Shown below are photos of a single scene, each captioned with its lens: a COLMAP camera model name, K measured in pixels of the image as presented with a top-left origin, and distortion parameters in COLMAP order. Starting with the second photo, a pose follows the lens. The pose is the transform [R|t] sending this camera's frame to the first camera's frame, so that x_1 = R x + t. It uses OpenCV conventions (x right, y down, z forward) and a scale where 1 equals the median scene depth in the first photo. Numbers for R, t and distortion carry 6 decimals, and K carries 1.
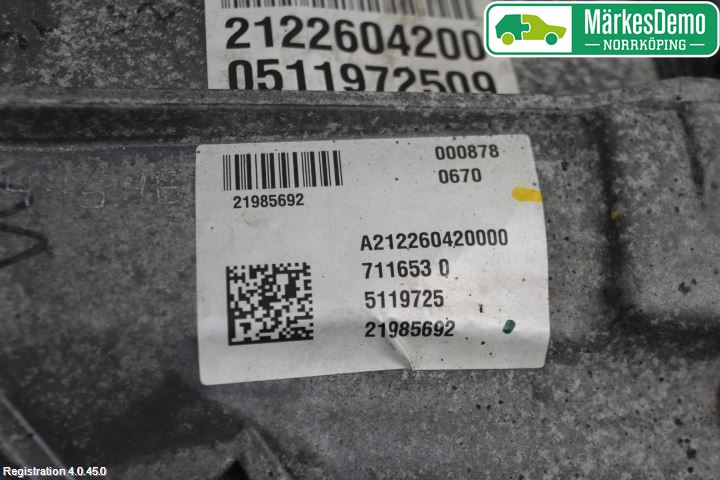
lens RADIAL K [[1112.8, 0, 360.0], [0, 1112.8, 240.0], [0, 0, 1]] dist [-0.022762, 0.129934]
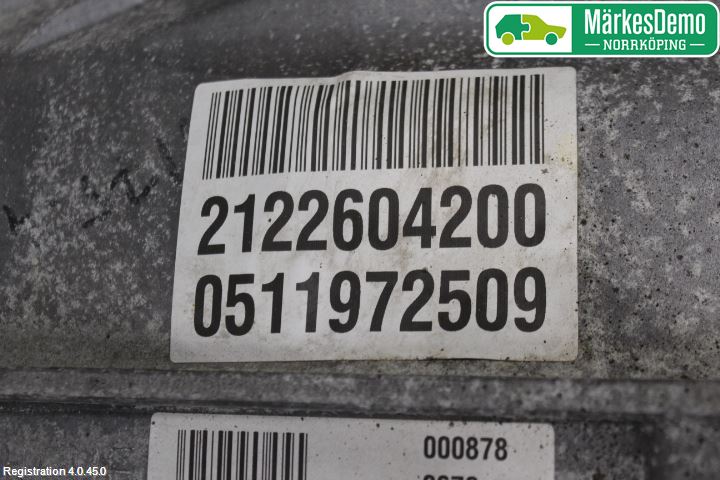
lens RADIAL K [[1112.8, 0, 360.0], [0, 1112.8, 240.0], [0, 0, 1]] dist [-0.022762, 0.129934]
pose [[0.908192, 0.046897, -0.415918, 0.351918], [0.129022, 0.913946, 0.384782, -0.526404], [0.398171, -0.403118, 0.823988, 0.438552]]
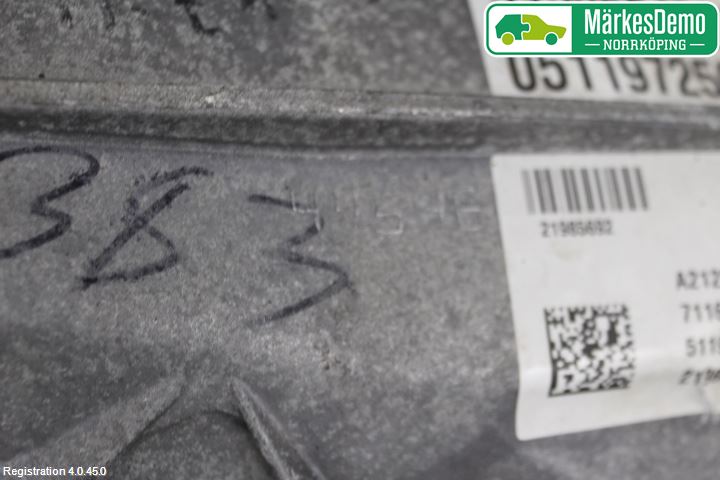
lens RADIAL K [[1112.8, 0, 360.0], [0, 1112.8, 240.0], [0, 0, 1]] dist [-0.022762, 0.129934]
pose [[0.987410, 0.030395, 0.155232, -0.397323], [-0.058910, 0.981430, 0.182551, -0.180642], [-0.146800, -0.189398, 0.970865, 0.156586]]
